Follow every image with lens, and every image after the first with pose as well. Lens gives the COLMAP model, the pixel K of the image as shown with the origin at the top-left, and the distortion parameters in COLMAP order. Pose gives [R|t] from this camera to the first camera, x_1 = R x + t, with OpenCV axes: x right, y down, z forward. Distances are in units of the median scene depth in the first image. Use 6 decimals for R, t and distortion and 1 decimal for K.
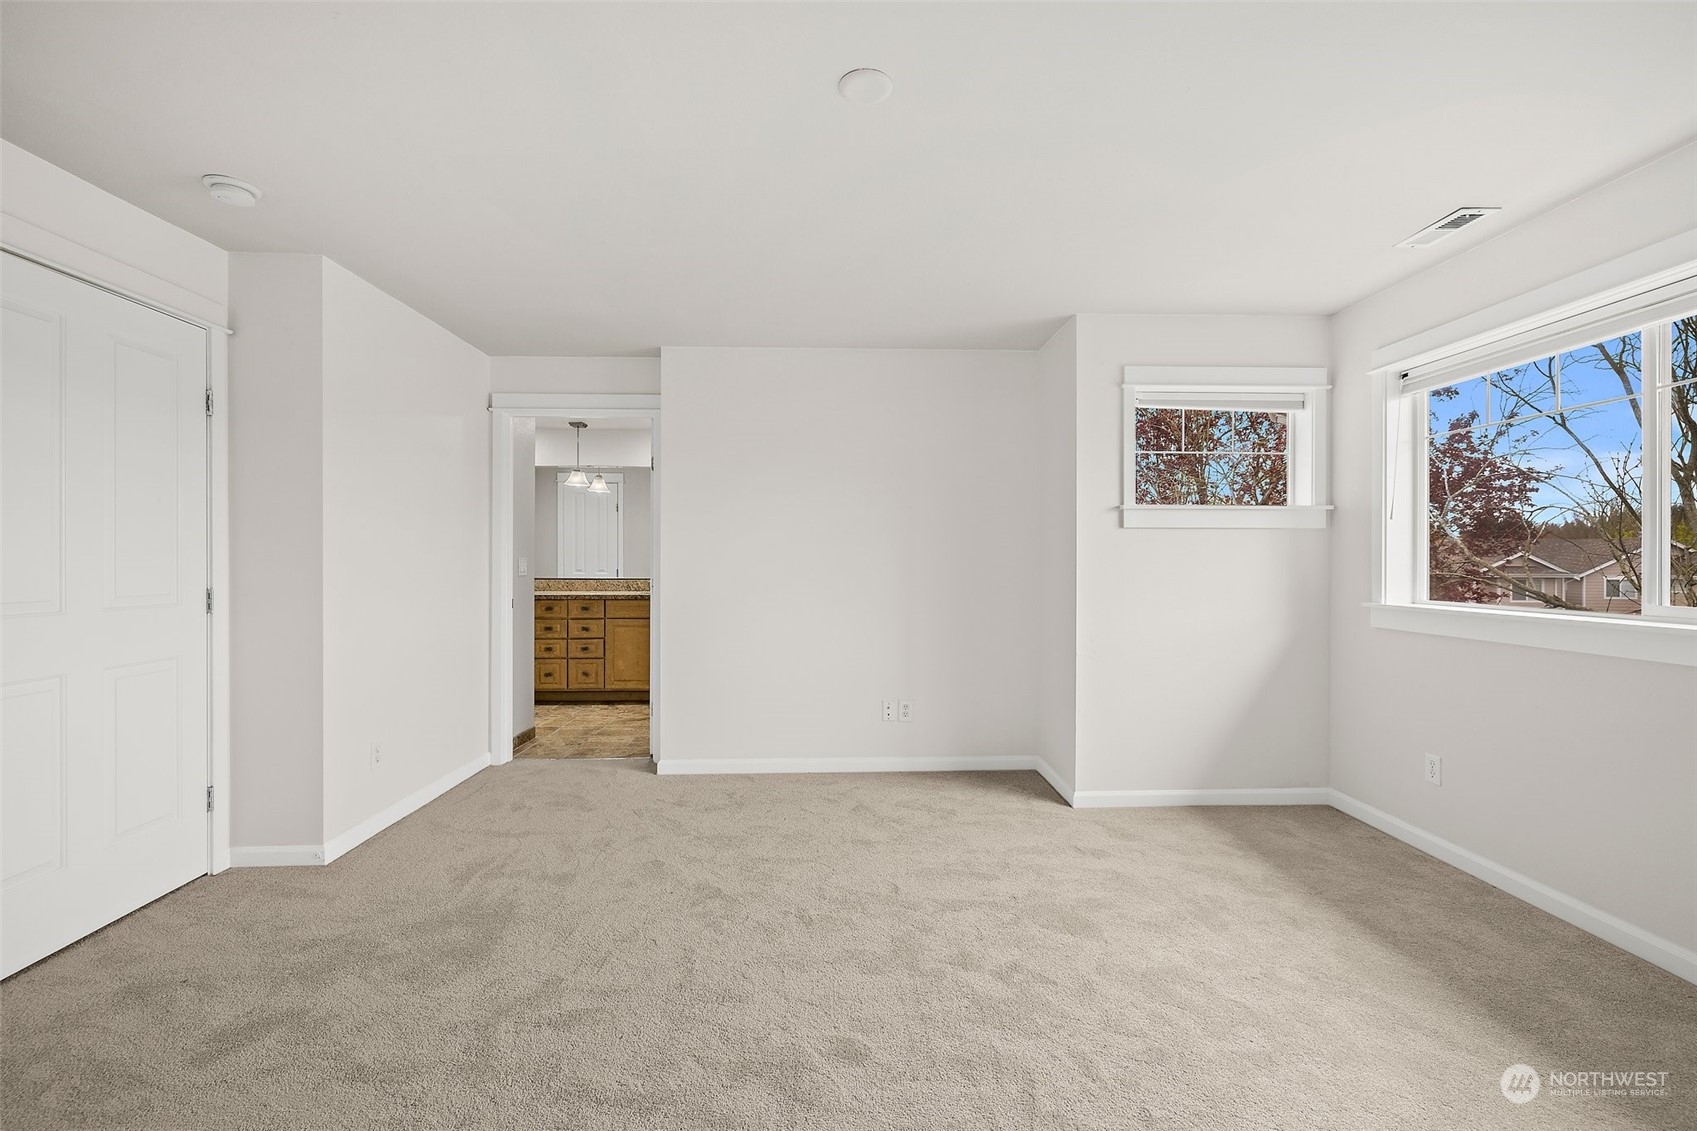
lens RADIAL K [[719.8, 0, 848.5], [0, 719.8, 559.7], [0, 0, 1]] dist [0.001010, 0.000029]
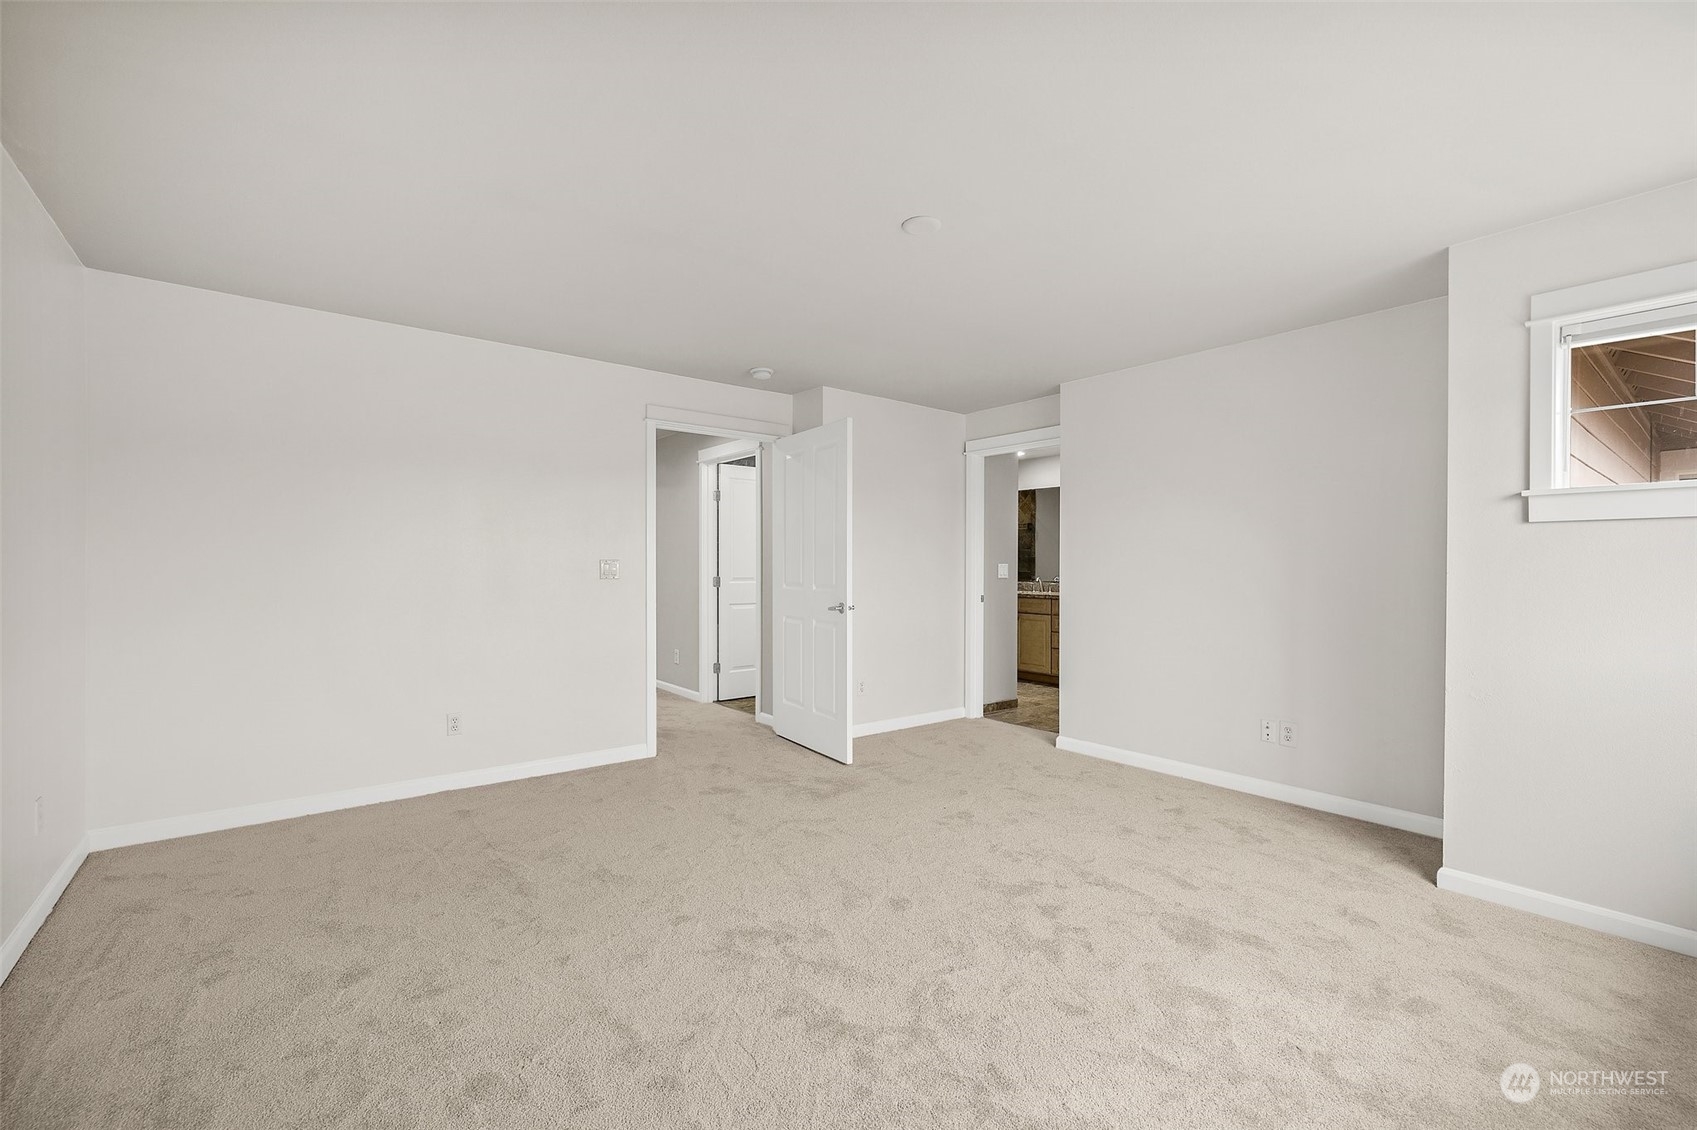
lens RADIAL K [[719.8, 0, 845.2], [0, 719.8, 567.8], [0, 0, 1]] dist [0.001010, 0.000029]
pose [[0.590937, 0.004865, -0.806703, 0.561083], [-0.002166, 0.999988, 0.004444, -0.000751], [0.806715, -0.000879, 0.590940, 0.027107]]
